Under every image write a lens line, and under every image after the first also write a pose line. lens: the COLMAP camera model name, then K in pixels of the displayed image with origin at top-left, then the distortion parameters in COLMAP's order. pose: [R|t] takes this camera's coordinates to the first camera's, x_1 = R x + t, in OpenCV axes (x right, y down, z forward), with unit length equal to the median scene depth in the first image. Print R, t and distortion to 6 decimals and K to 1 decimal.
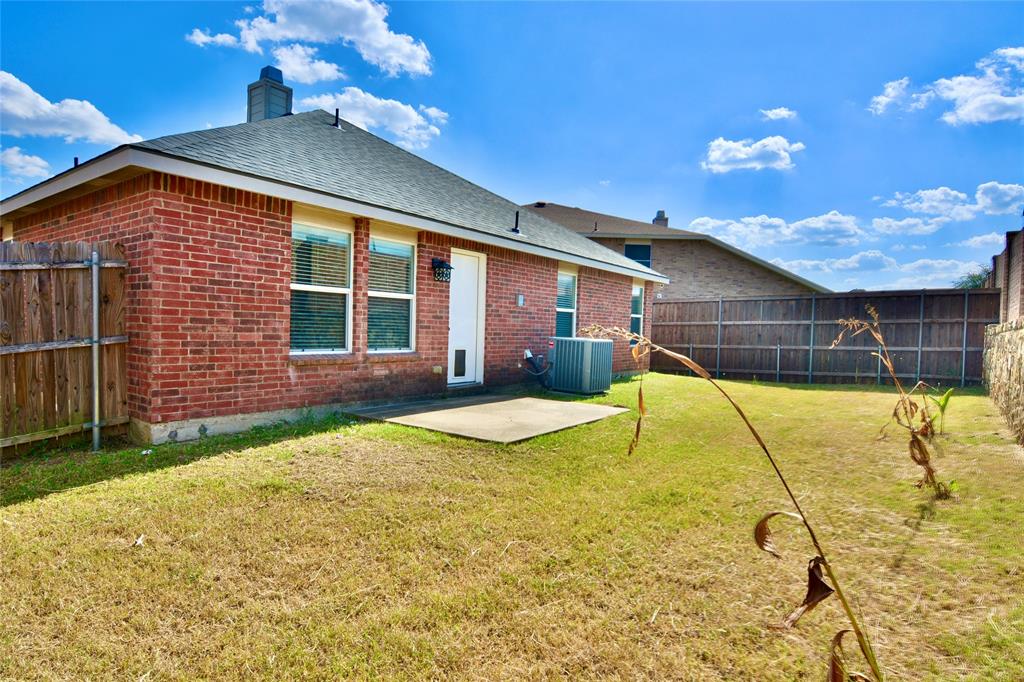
lens RADIAL K [[546.3, 0, 502.3], [0, 546.3, 342.6], [0, 0, 1]] dist [-0.010584, -0.002994]
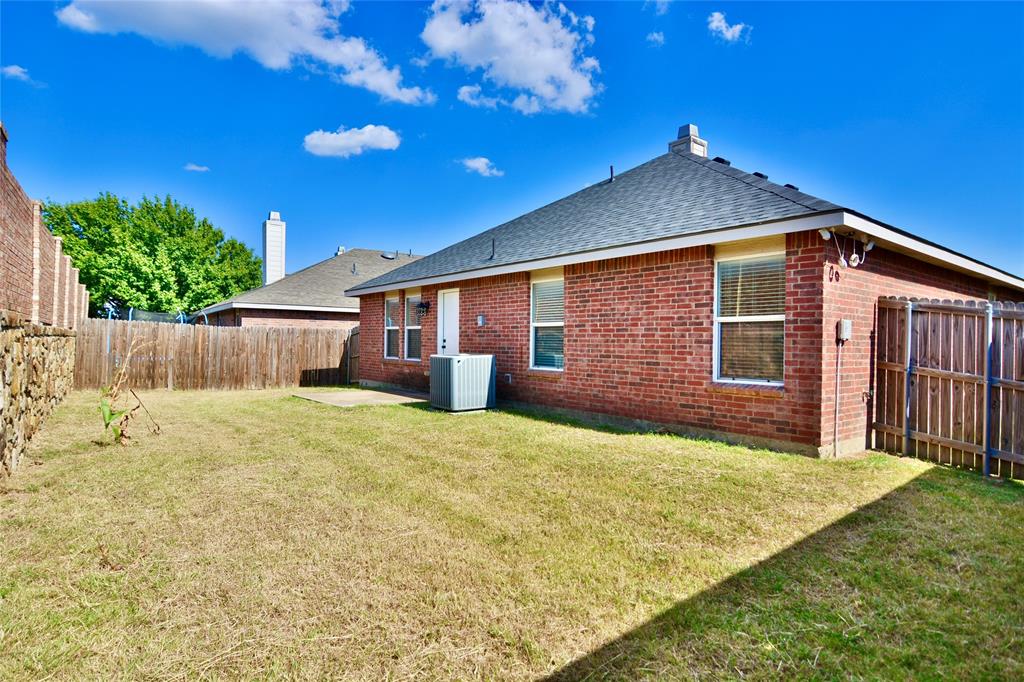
lens RADIAL K [[546.3, 0, 502.3], [0, 546.3, 342.6], [0, 0, 1]] dist [-0.010584, -0.002994]
pose [[-0.243365, -0.037068, -0.969226, 1.091940], [-0.052013, 0.998330, -0.025121, -0.007545], [0.968539, 0.044299, -0.244887, 1.312742]]
